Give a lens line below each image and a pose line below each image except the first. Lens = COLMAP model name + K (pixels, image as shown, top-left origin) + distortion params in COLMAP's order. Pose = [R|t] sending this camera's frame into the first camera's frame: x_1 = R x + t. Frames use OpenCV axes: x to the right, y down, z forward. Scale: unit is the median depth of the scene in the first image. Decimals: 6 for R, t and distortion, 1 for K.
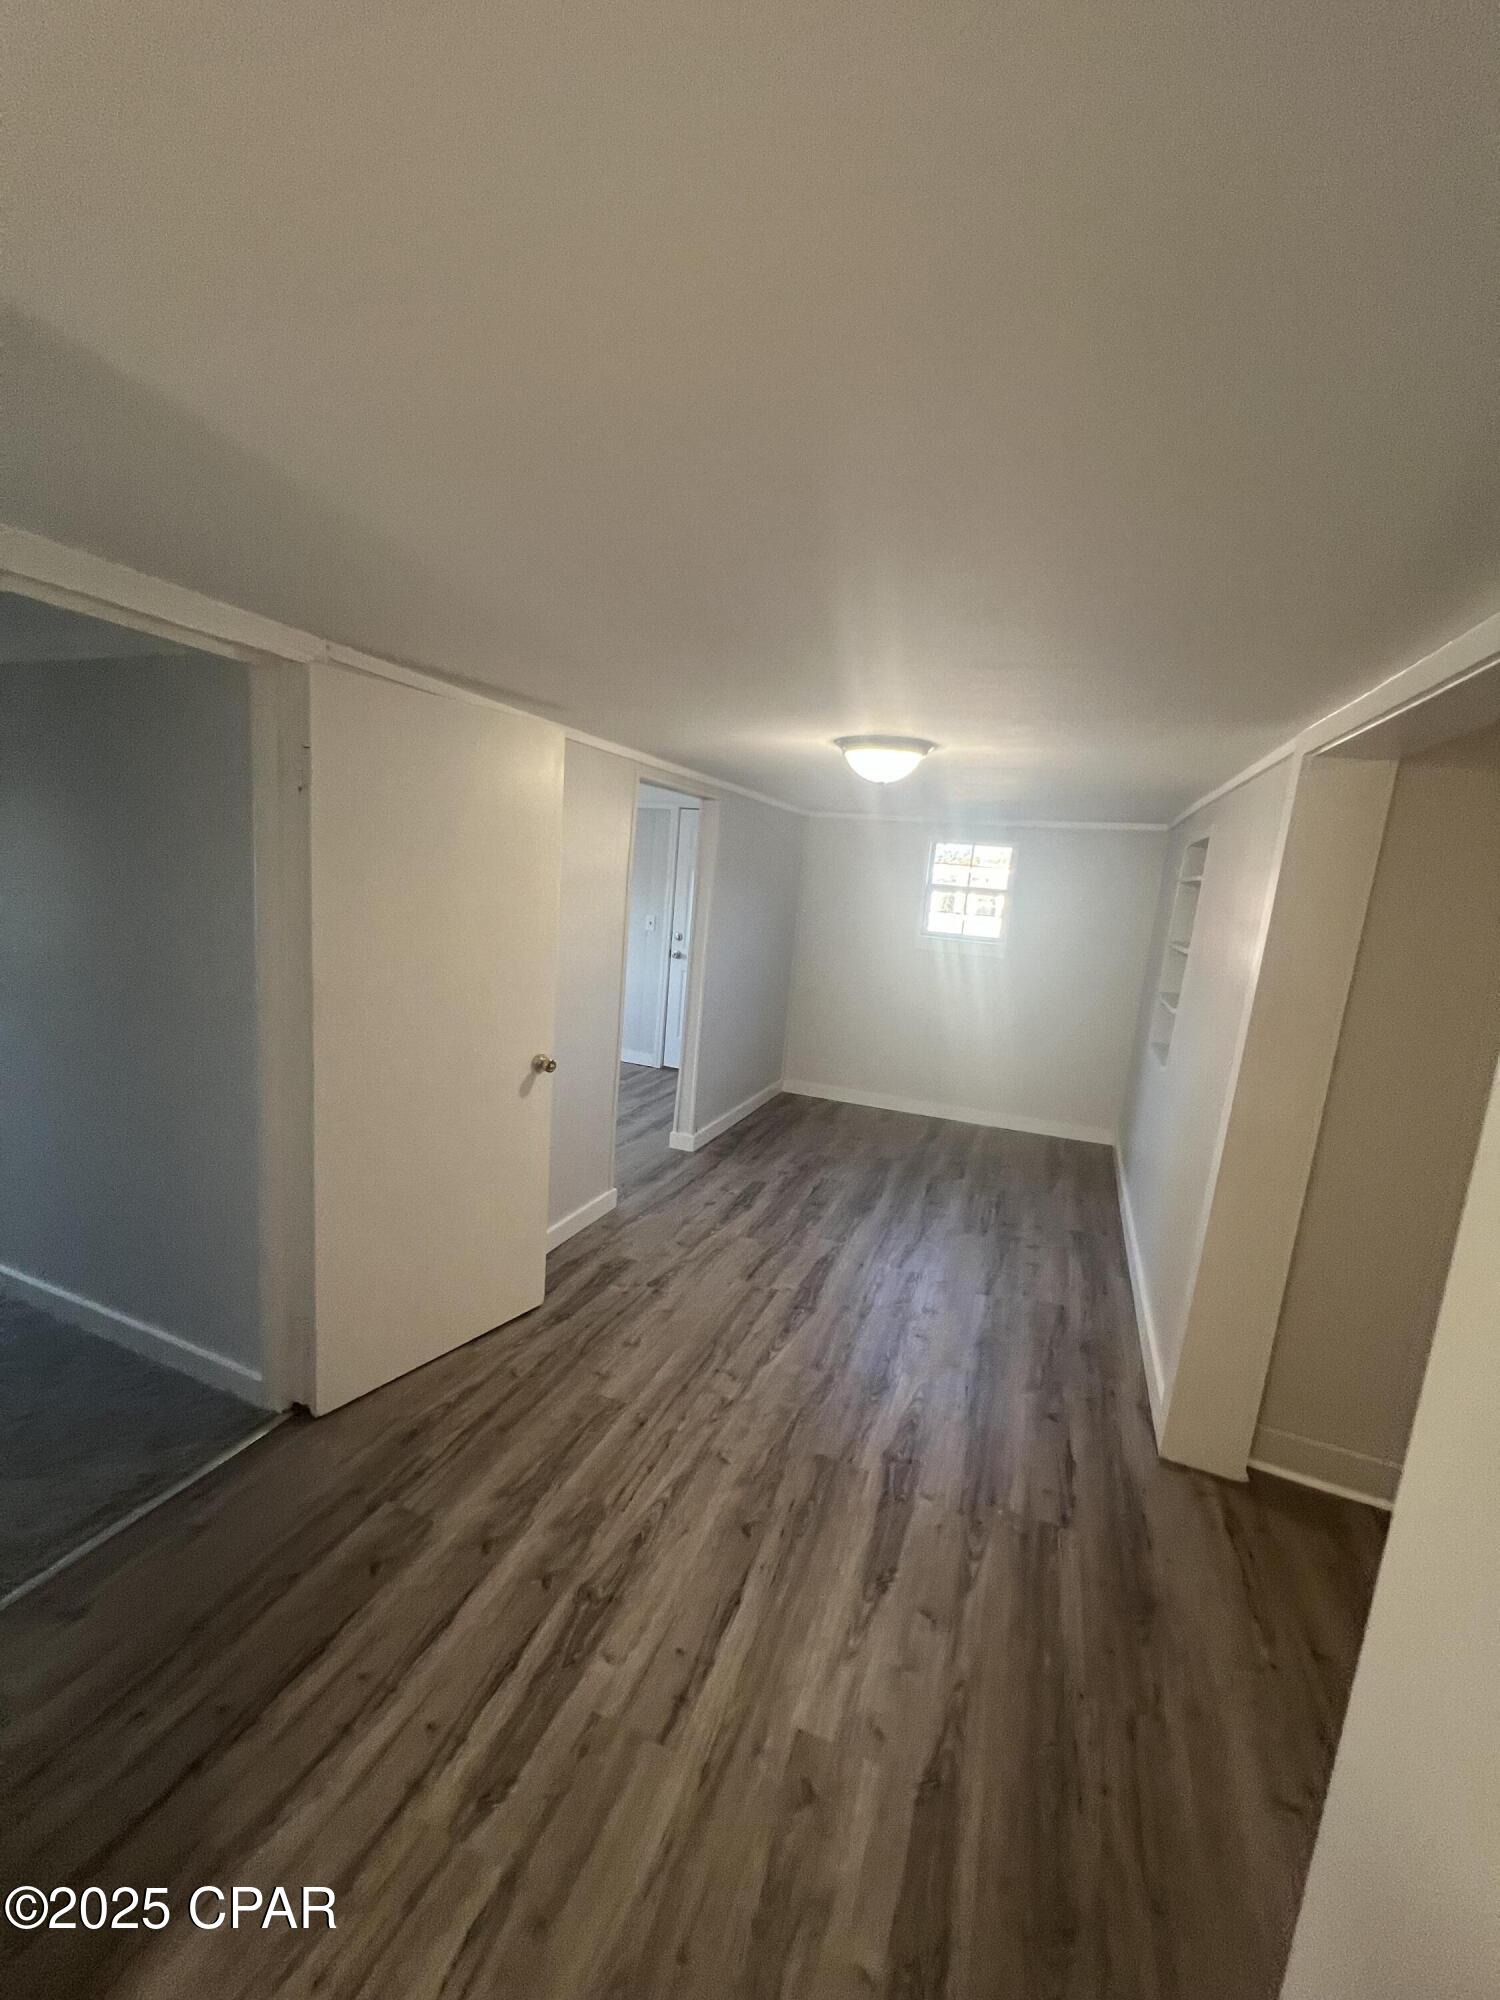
lens RADIAL K [[800.7, 0, 752.9], [0, 800.7, 997.3], [0, 0, 1]] dist [-0.002933, 0.000763]
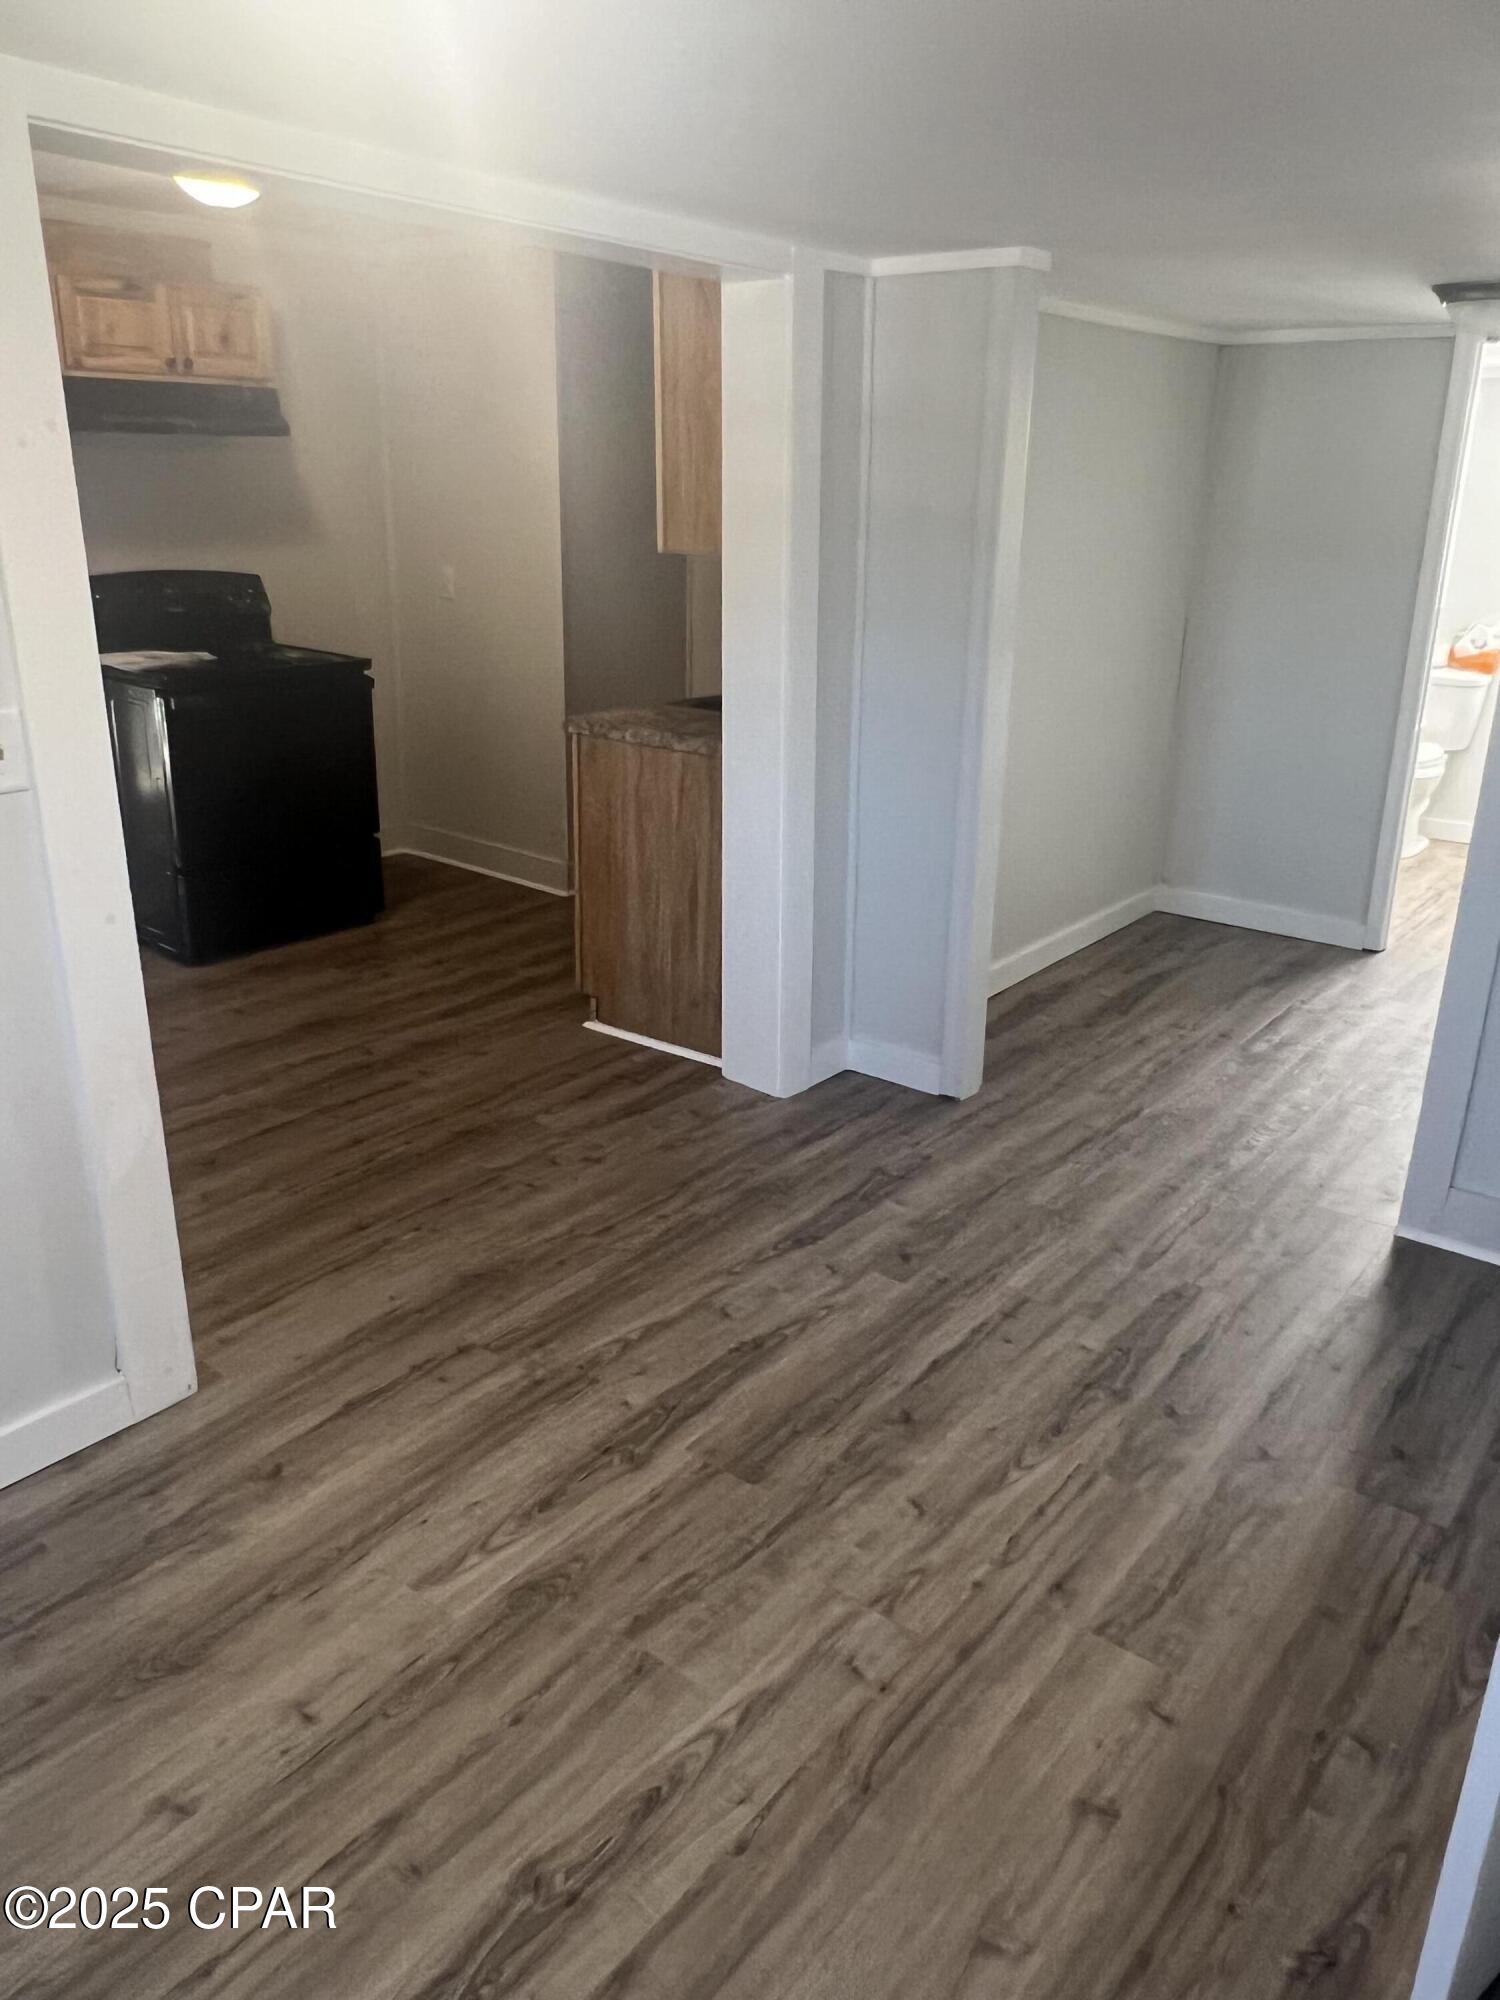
lens RADIAL K [[1480.3, 0, 755.4], [0, 1480.3, 999.8], [0, 0, 1]] dist [-0.002711, -0.004658]
pose [[-0.949782, -0.194756, 0.244917, -0.081129], [-0.050129, 0.867294, 0.495265, -0.189524], [-0.308871, 0.458117, -0.833503, 1.212394]]
